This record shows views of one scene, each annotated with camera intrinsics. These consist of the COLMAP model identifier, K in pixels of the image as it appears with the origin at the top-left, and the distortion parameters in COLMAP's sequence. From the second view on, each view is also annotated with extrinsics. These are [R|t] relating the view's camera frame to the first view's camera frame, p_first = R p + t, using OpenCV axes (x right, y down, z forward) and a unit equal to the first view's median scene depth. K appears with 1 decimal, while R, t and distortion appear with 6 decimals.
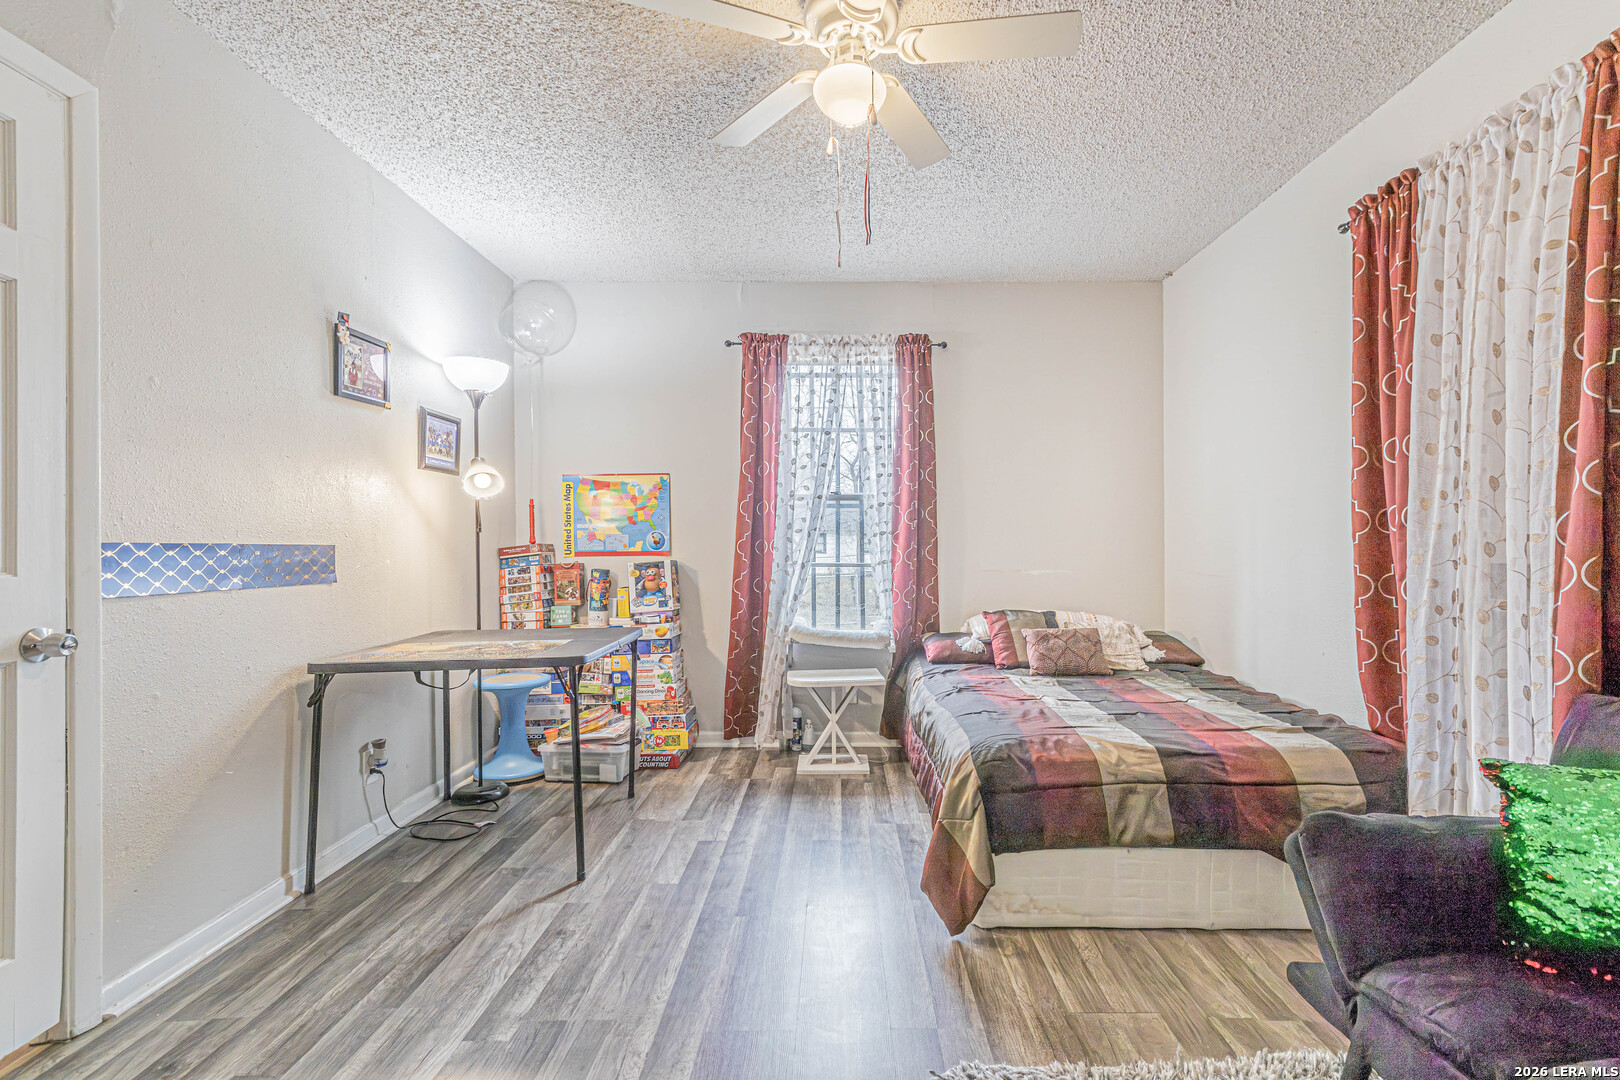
lens RADIAL K [[754.7, 0, 819.8], [0, 754.7, 551.2], [0, 0, 1]] dist [0.007328, -0.000231]
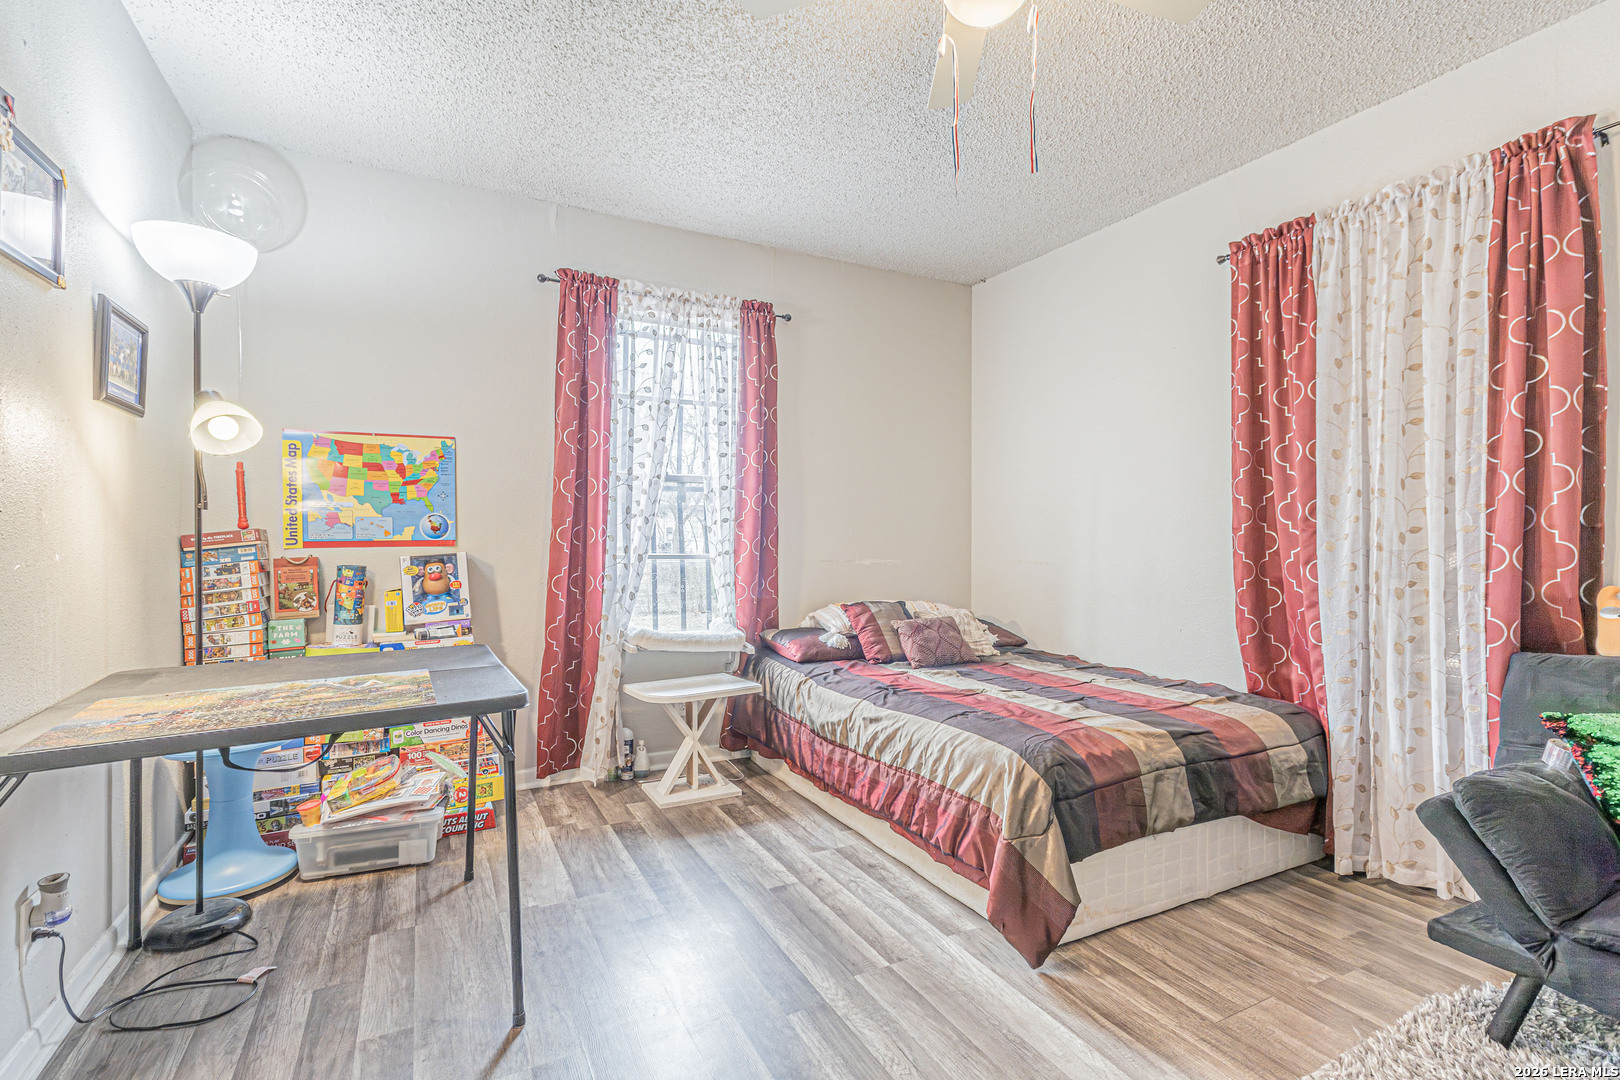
lens RADIAL K [[754.7, 0, 806.8], [0, 754.7, 541.9], [0, 0, 1]] dist [0.007328, -0.000231]
pose [[0.884125, -0.000414, 0.467250, -0.267453], [0.000136, 1.000000, 0.000629, 0.001257], [-0.467250, -0.000493, 0.884125, 0.184190]]
